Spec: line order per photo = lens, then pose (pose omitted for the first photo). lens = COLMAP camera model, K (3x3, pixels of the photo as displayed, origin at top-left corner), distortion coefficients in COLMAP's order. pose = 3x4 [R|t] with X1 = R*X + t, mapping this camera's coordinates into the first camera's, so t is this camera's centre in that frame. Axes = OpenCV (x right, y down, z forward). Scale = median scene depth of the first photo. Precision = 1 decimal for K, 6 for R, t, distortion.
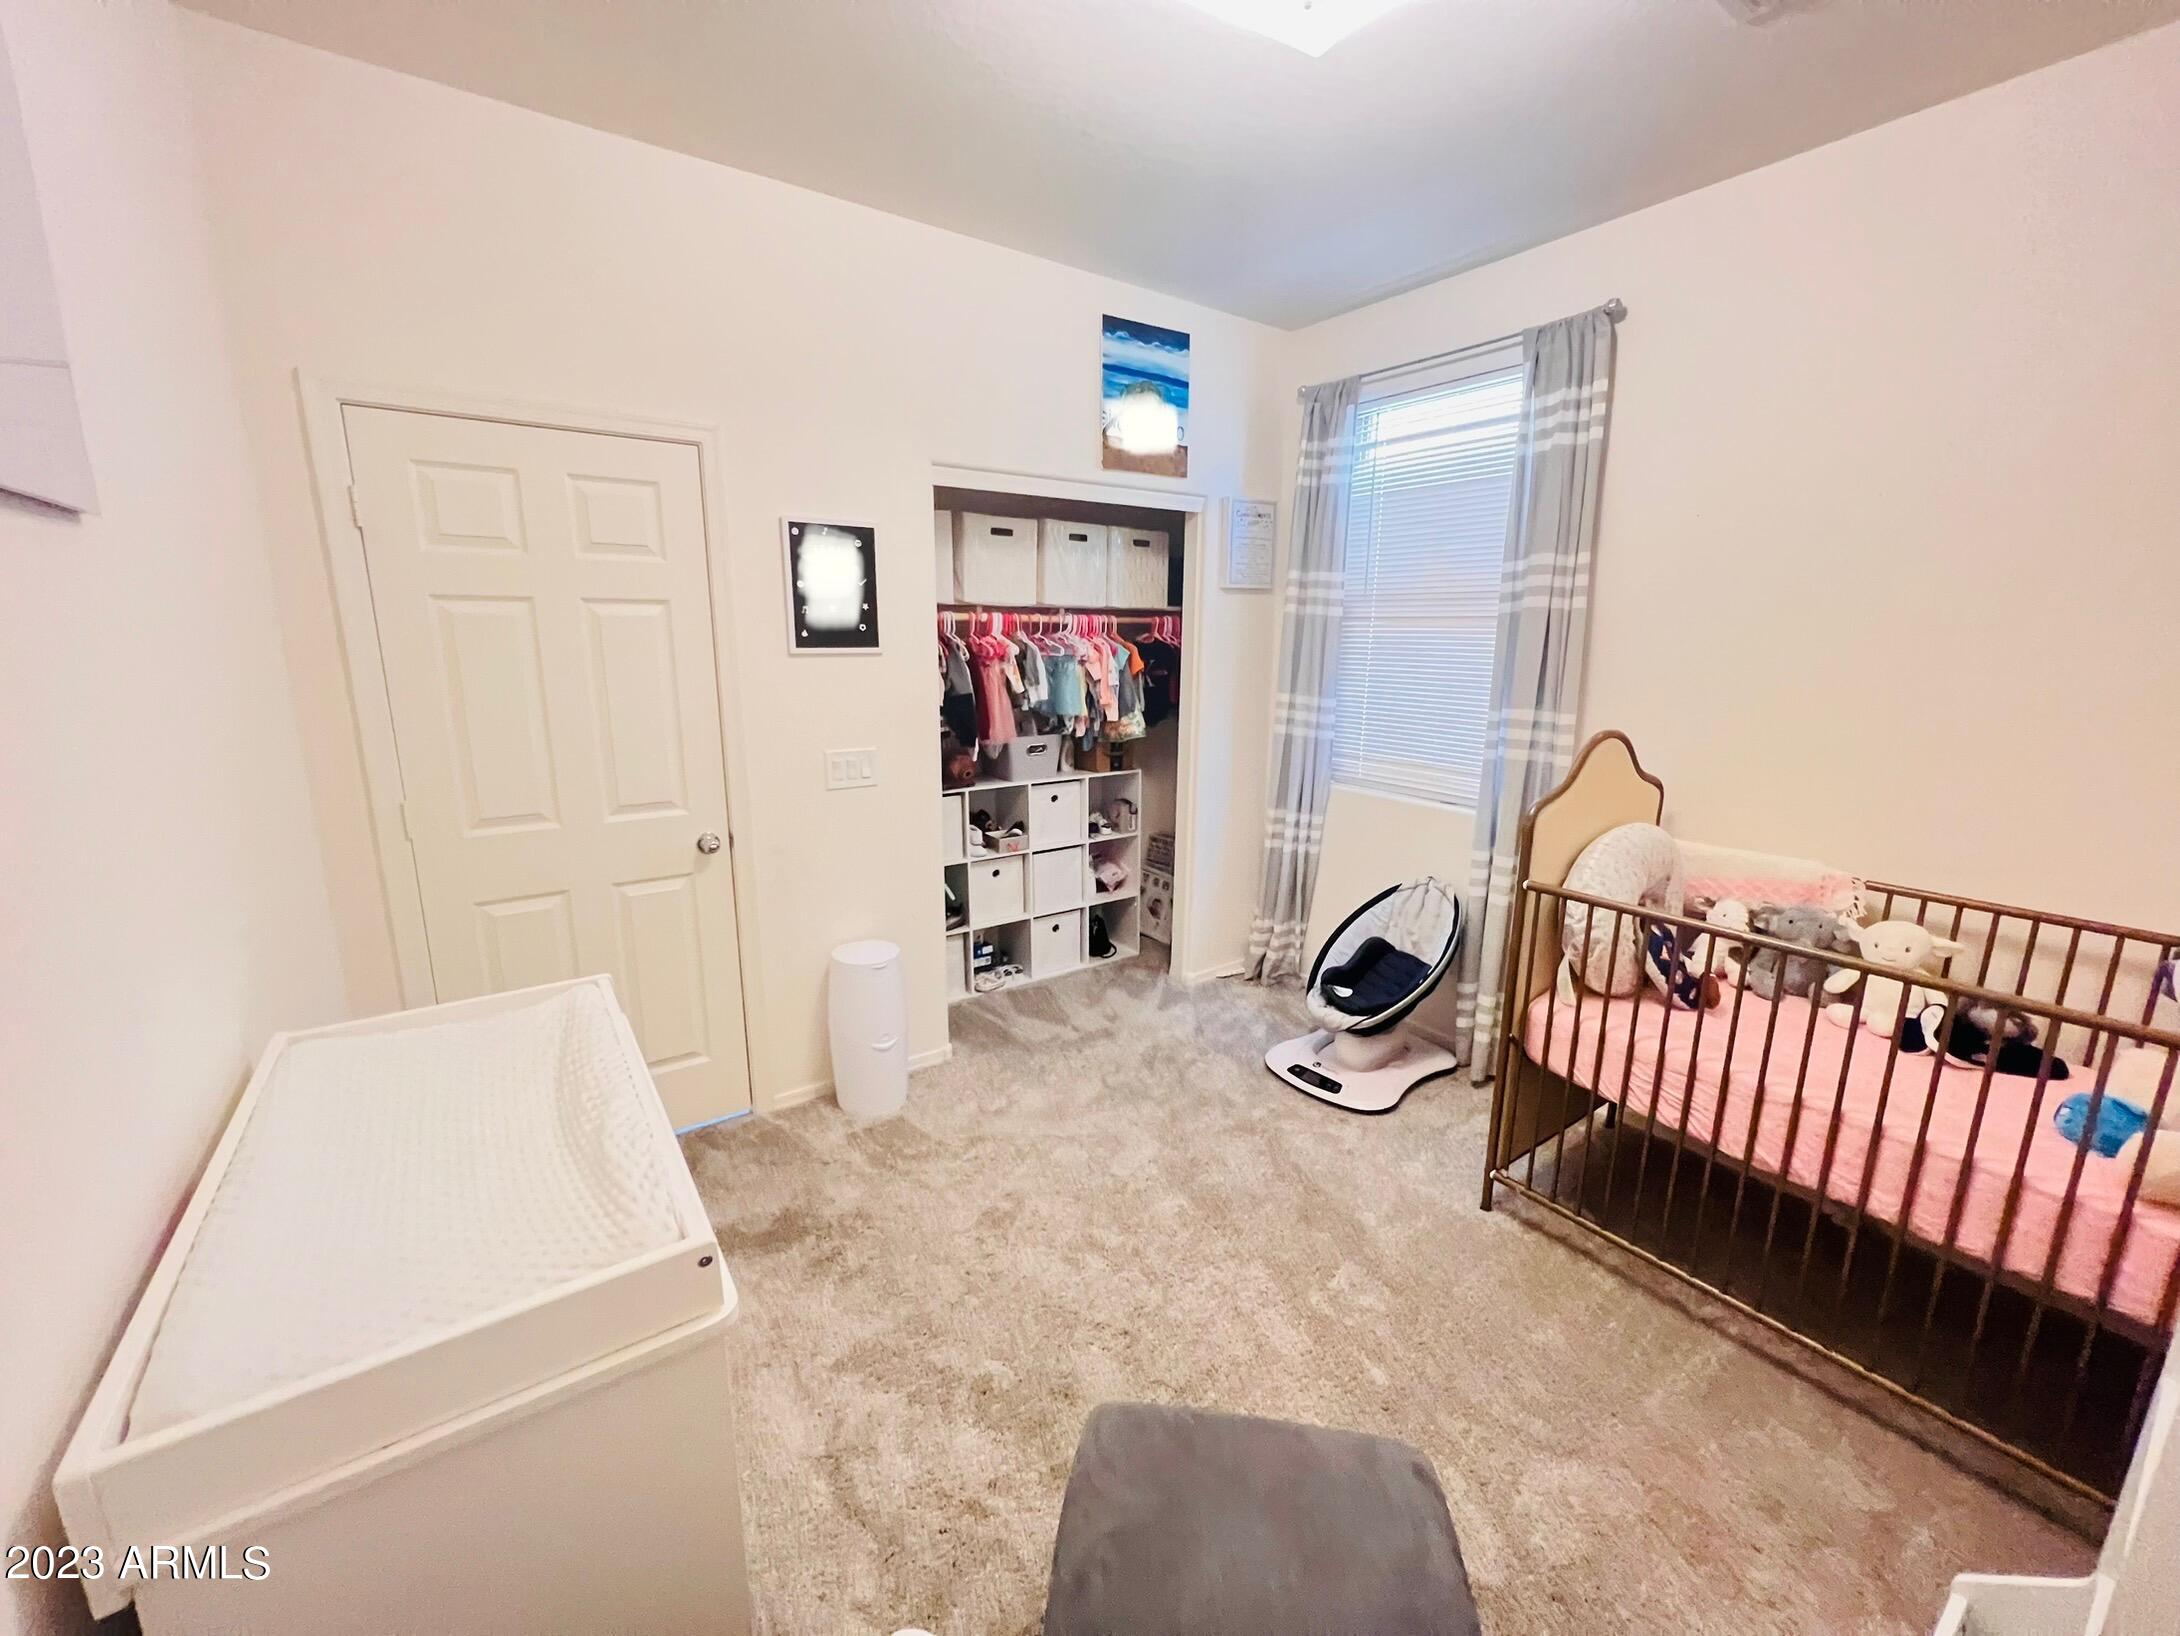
lens RADIAL K [[866.9, 0, 1082.1], [0, 866.9, 814.8], [0, 0, 1]] dist [-0.000517, -0.000110]
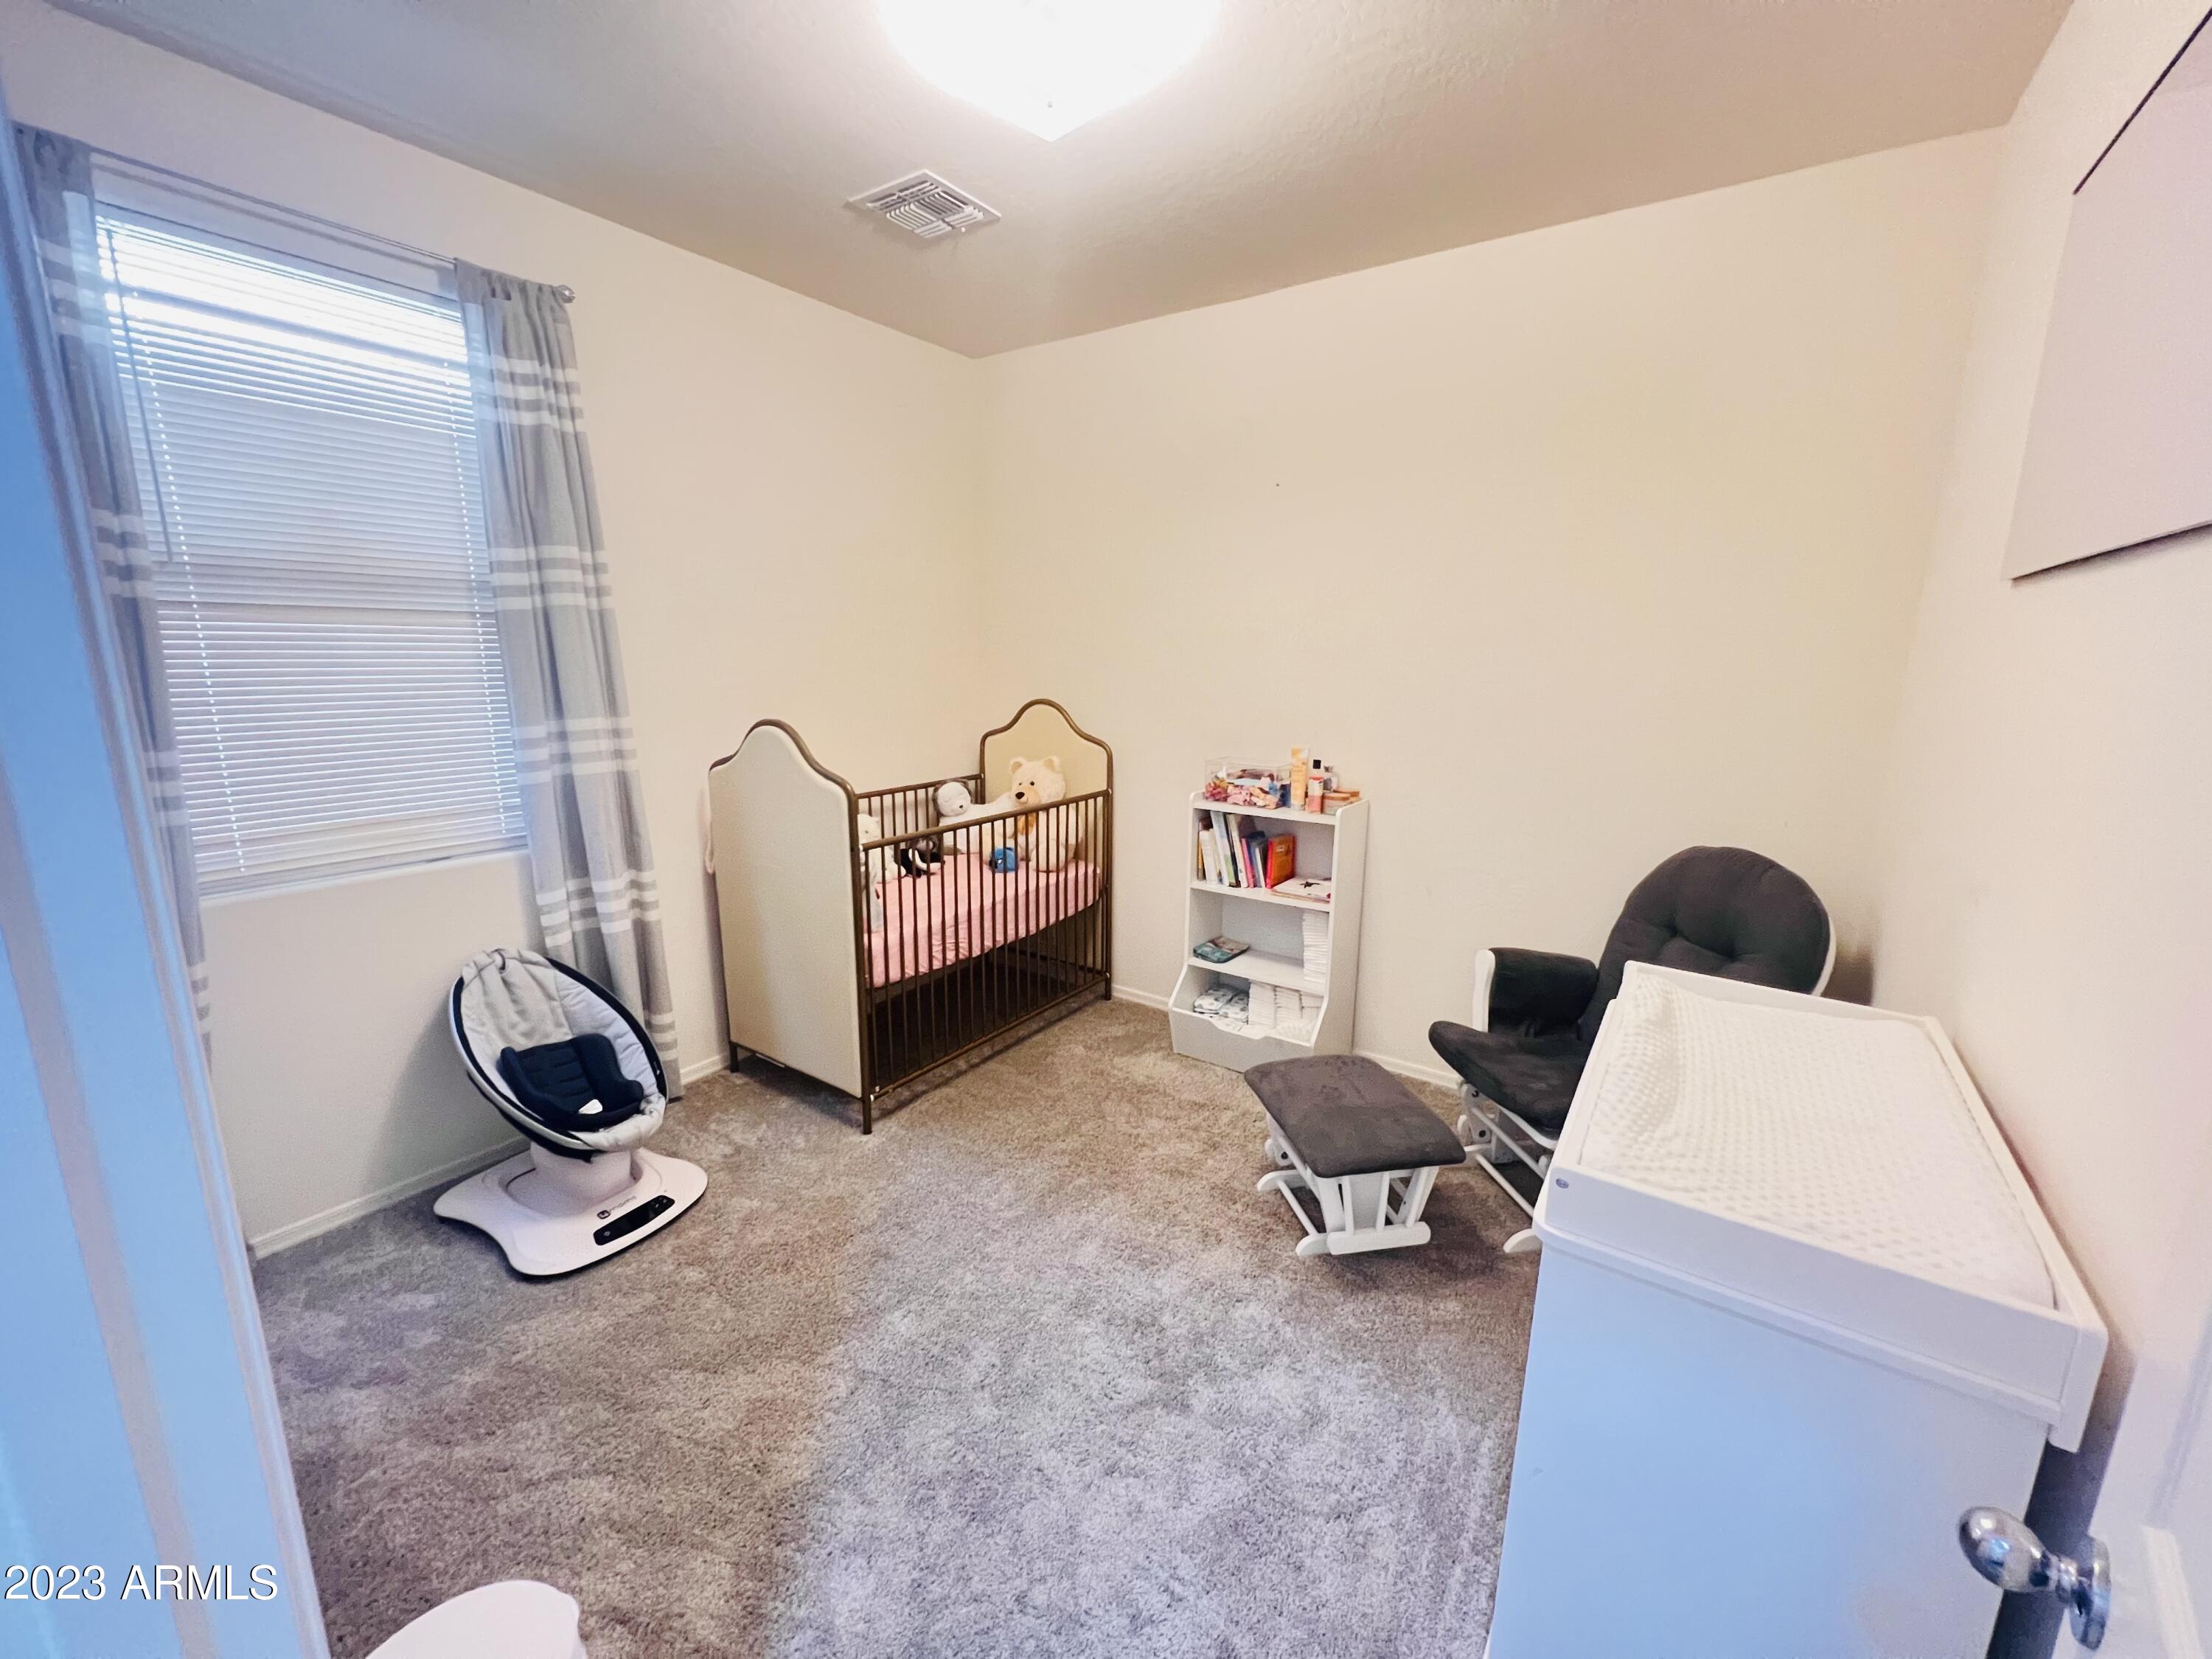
lens RADIAL K [[879.7, 0, 1098.0], [0, 879.7, 826.2], [0, 0, 1]] dist [-0.000517, -0.000110]
pose [[-0.338646, -0.206063, 0.918072, -0.564597], [0.177732, 0.944150, 0.277475, -0.183277], [-0.923975, 0.257137, -0.283108, 0.828242]]
